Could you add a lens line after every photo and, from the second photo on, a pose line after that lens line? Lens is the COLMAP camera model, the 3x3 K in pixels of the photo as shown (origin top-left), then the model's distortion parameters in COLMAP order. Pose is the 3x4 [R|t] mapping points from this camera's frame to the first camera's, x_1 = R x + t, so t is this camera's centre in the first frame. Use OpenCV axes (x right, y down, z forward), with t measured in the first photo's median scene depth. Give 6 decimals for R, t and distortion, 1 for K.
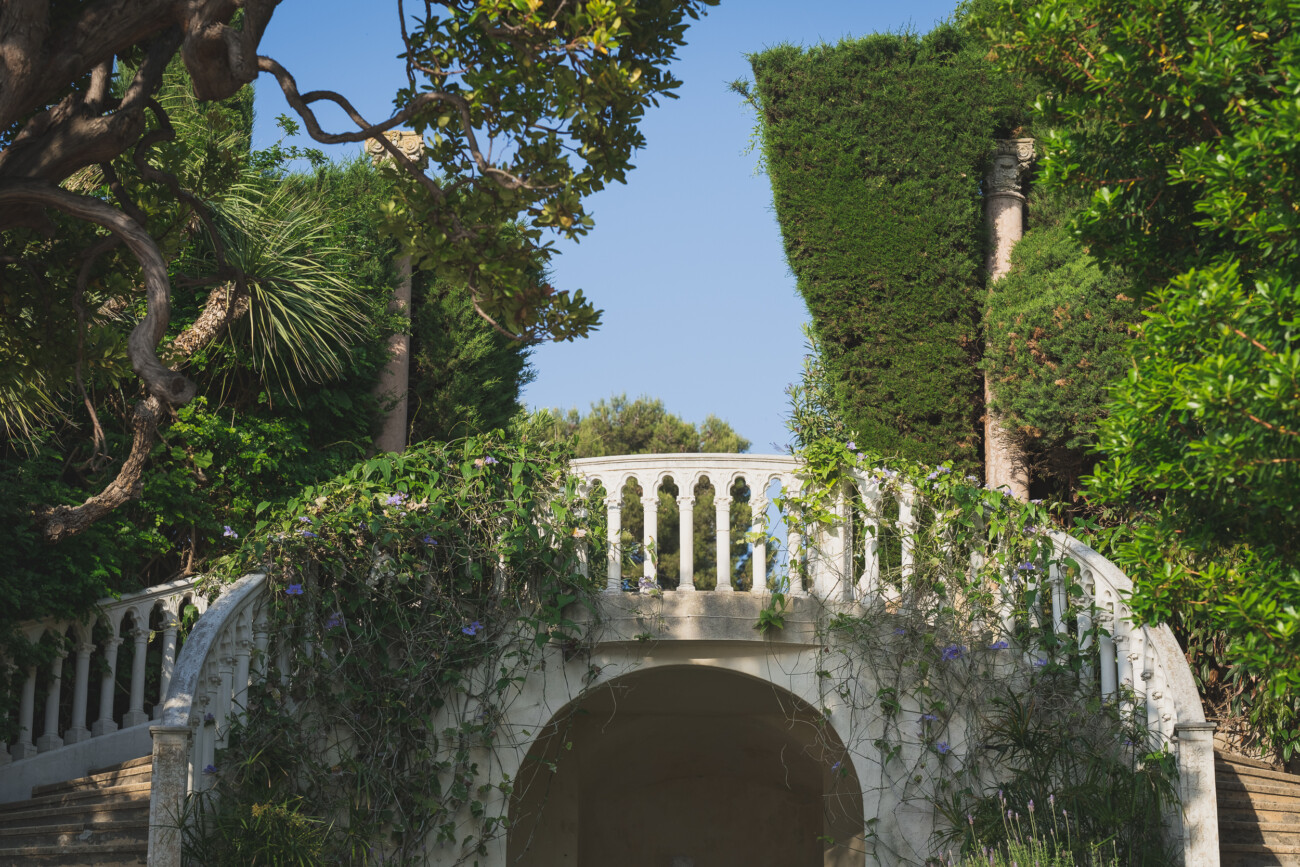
lens RADIAL K [[3060.0, 0, 650.0], [0, 3060.0, 433.5], [0, 0, 1]] dist [0.112354, 0.249910]
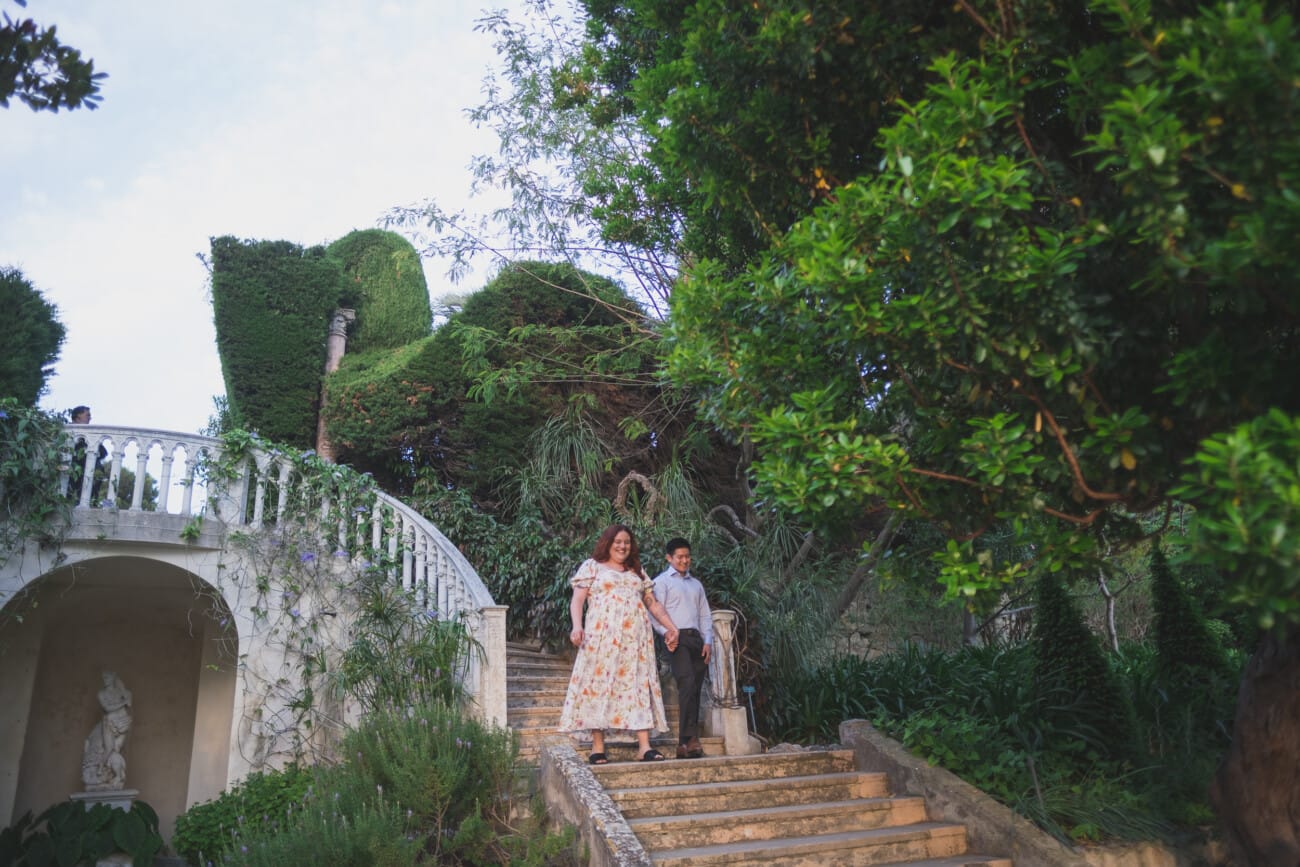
lens RADIAL K [[915.2, 0, 650.0], [0, 915.2, 433.5], [0, 0, 1]] dist [-0.006383, -0.000318]
pose [[0.858381, 0.122333, 0.498213, -0.000327], [-0.080206, 0.991212, -0.105197, 0.040083], [-0.506704, 0.050340, 0.860649, 0.444325]]
